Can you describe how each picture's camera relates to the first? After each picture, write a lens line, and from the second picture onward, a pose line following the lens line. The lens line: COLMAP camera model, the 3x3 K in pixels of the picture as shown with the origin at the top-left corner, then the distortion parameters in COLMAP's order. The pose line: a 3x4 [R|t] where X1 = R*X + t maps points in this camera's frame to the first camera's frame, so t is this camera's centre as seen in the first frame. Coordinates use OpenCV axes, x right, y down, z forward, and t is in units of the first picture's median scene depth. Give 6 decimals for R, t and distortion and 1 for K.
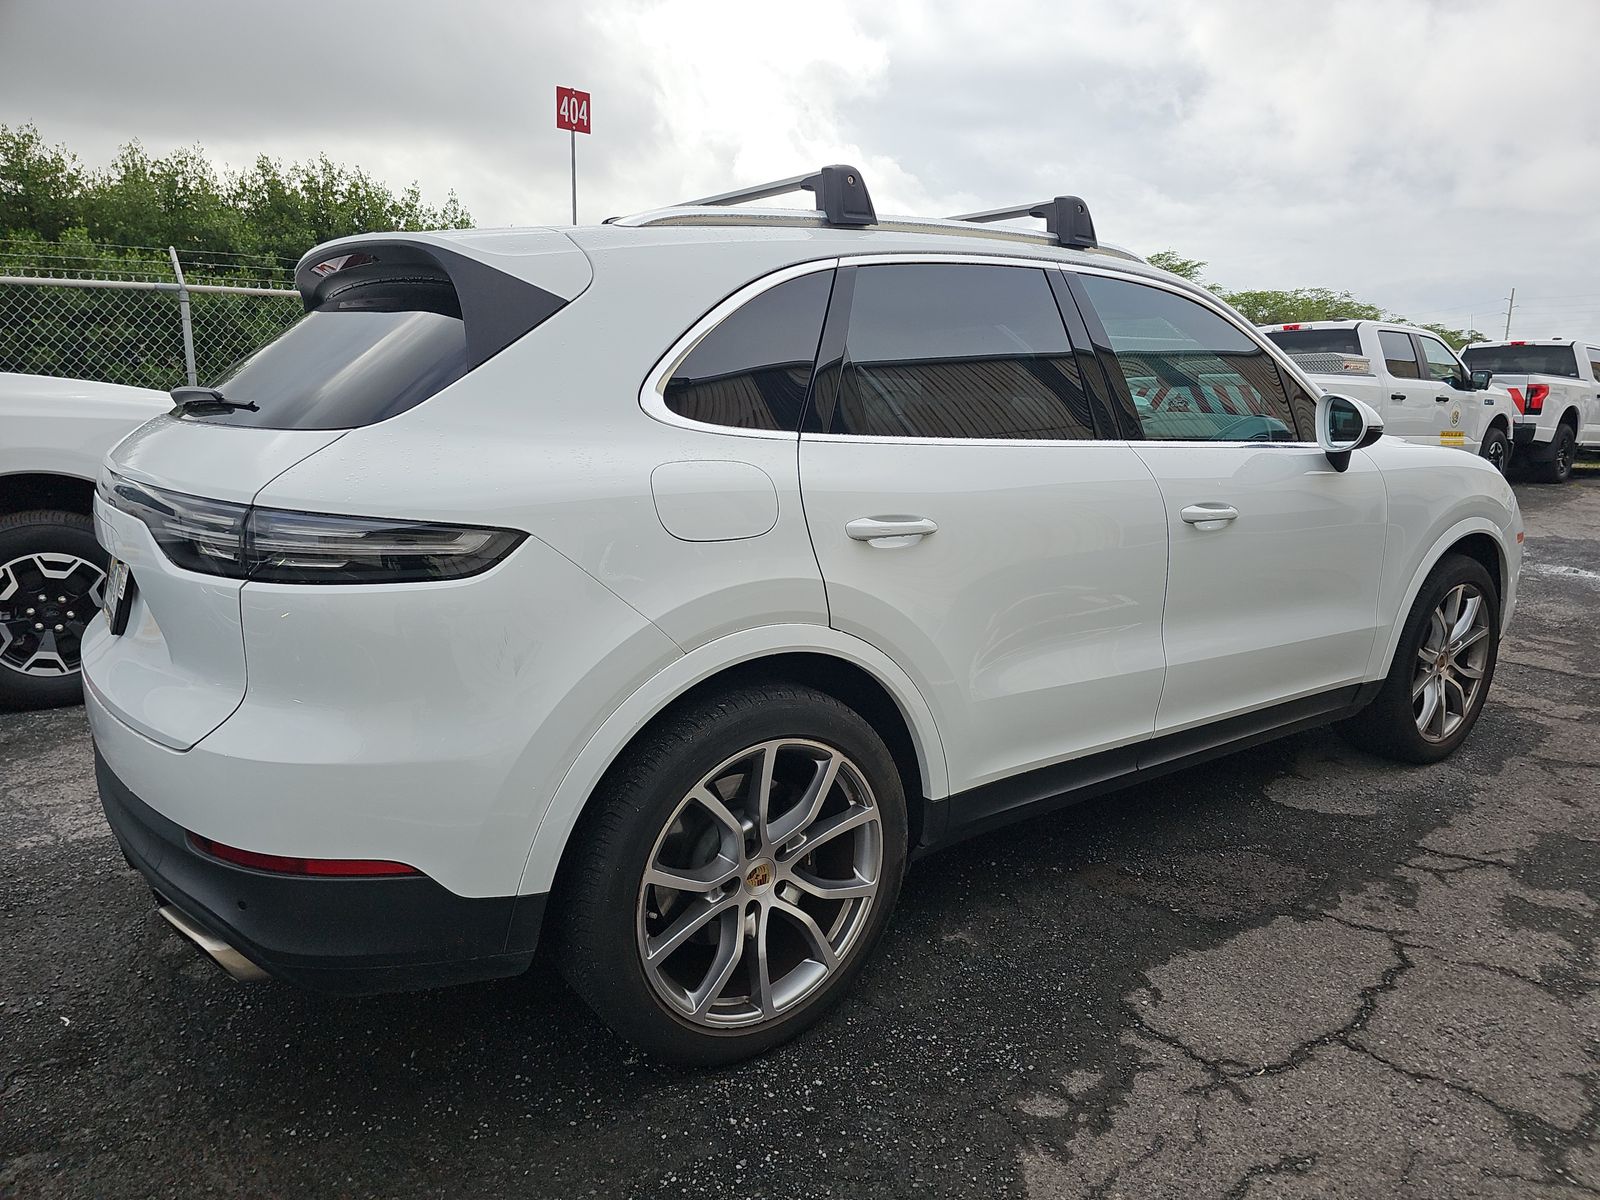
lens RADIAL K [[1074.4, 0, 828.8], [0, 1074.4, 593.9], [0, 0, 1]] dist [0.055776, -0.044584]
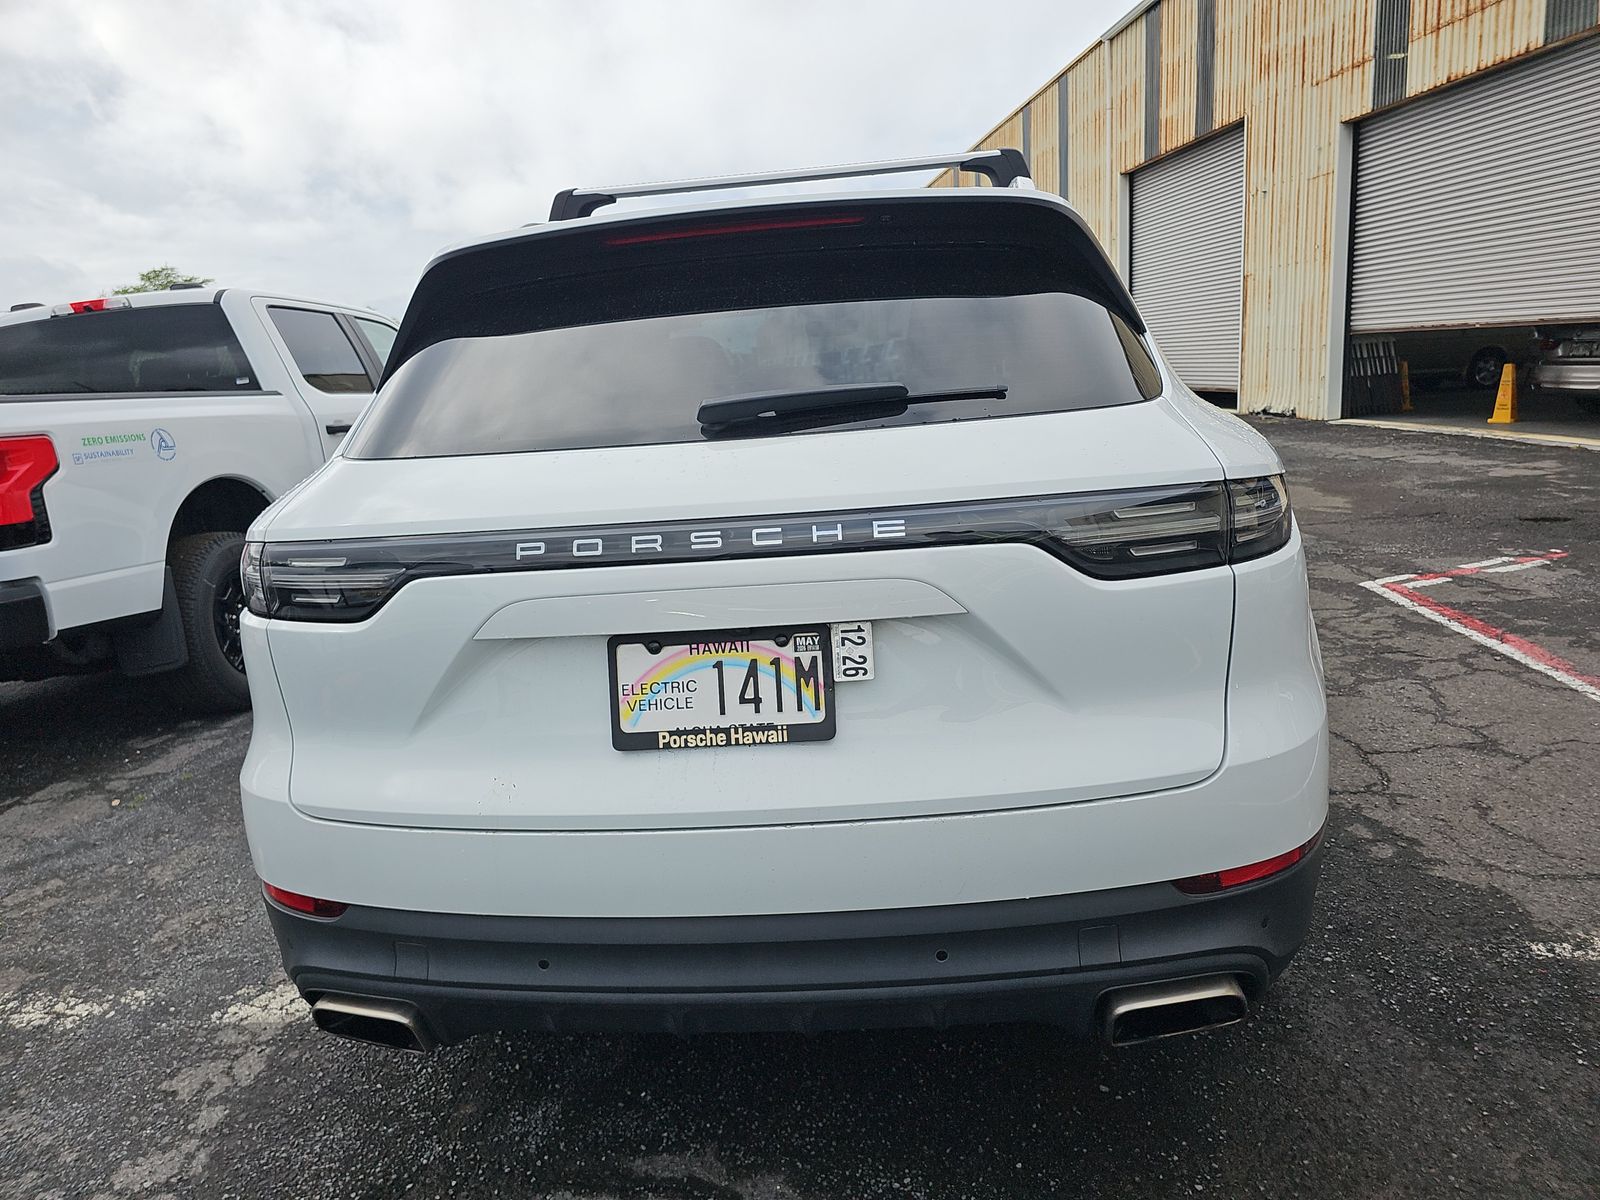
lens RADIAL K [[1074.4, 0, 828.8], [0, 1074.4, 593.9], [0, 0, 1]] dist [0.055776, -0.044584]
pose [[0.664488, -0.222821, 0.713307, -0.552817], [0.233591, 0.968615, 0.084970, -0.056402], [-0.709853, 0.110160, 0.695682, 0.239936]]
